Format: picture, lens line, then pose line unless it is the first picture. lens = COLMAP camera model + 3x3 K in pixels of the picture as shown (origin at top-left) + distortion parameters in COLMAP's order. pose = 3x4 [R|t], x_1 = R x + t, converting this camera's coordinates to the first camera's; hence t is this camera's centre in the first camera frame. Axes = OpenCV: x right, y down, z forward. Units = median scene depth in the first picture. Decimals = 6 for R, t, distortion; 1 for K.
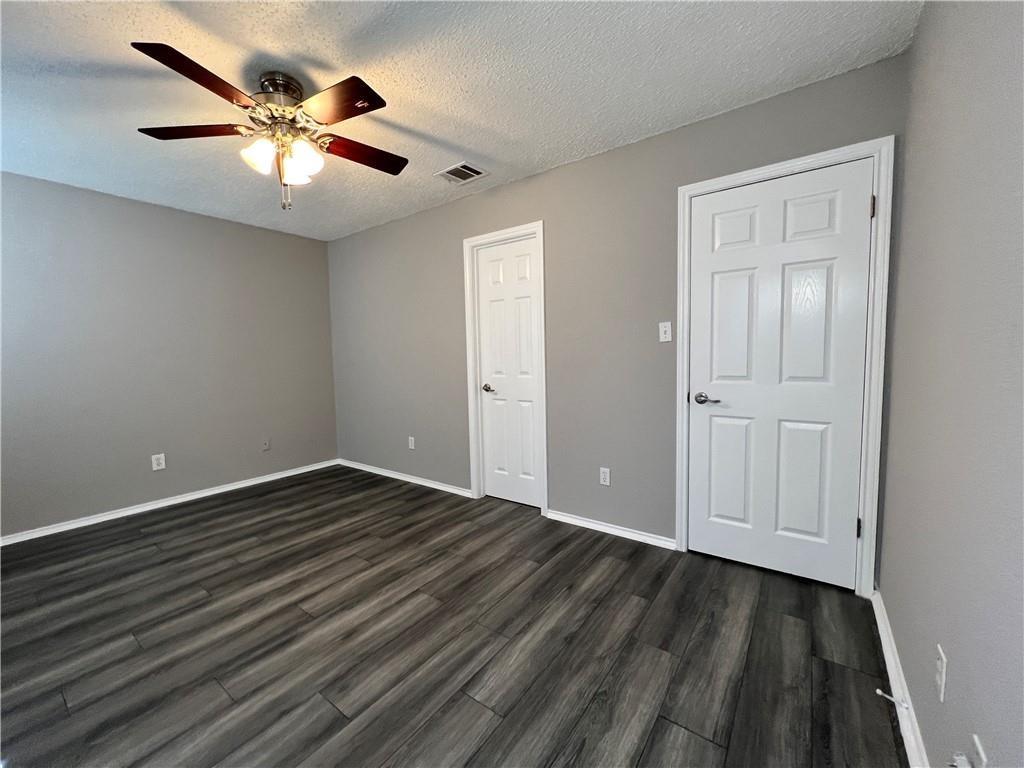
lens RADIAL K [[409.9, 0, 505.7], [0, 409.9, 376.3], [0, 0, 1]] dist [-0.000436, -0.000500]
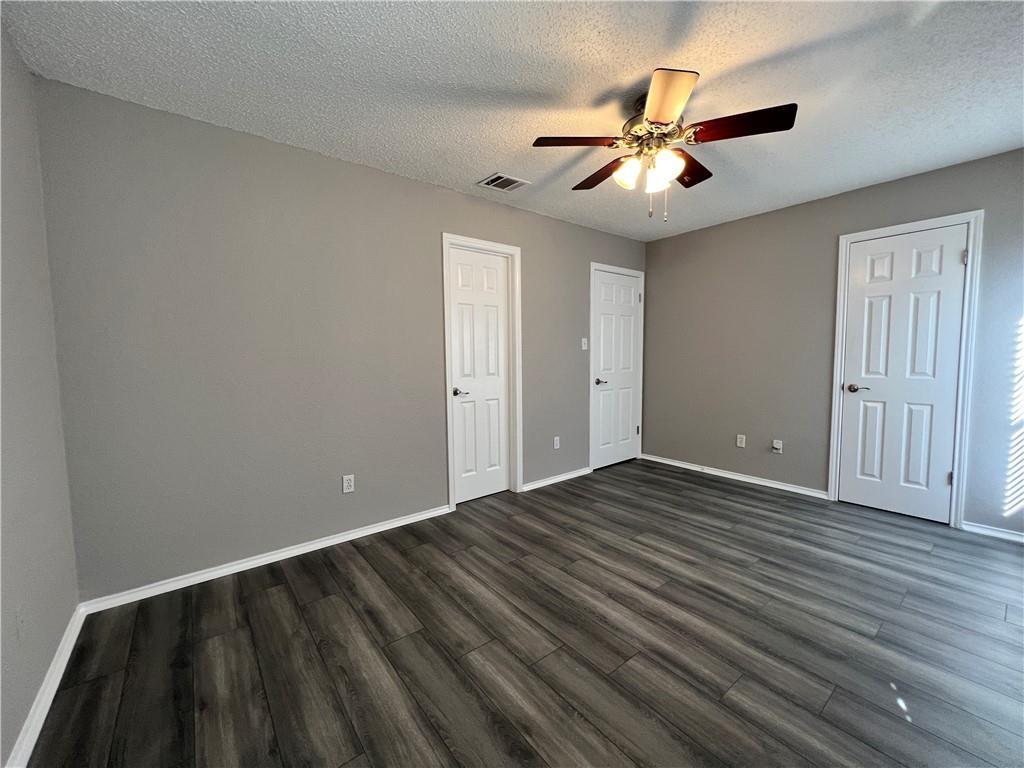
lens RADIAL K [[409.9, 0, 504.9], [0, 409.9, 386.3], [0, 0, 1]] dist [-0.000436, -0.000500]
pose [[0.271991, -0.060330, 0.960407, -1.383884], [0.062300, 0.997043, 0.044988, -0.035447], [-0.960281, 0.047598, 0.274945, 0.908572]]
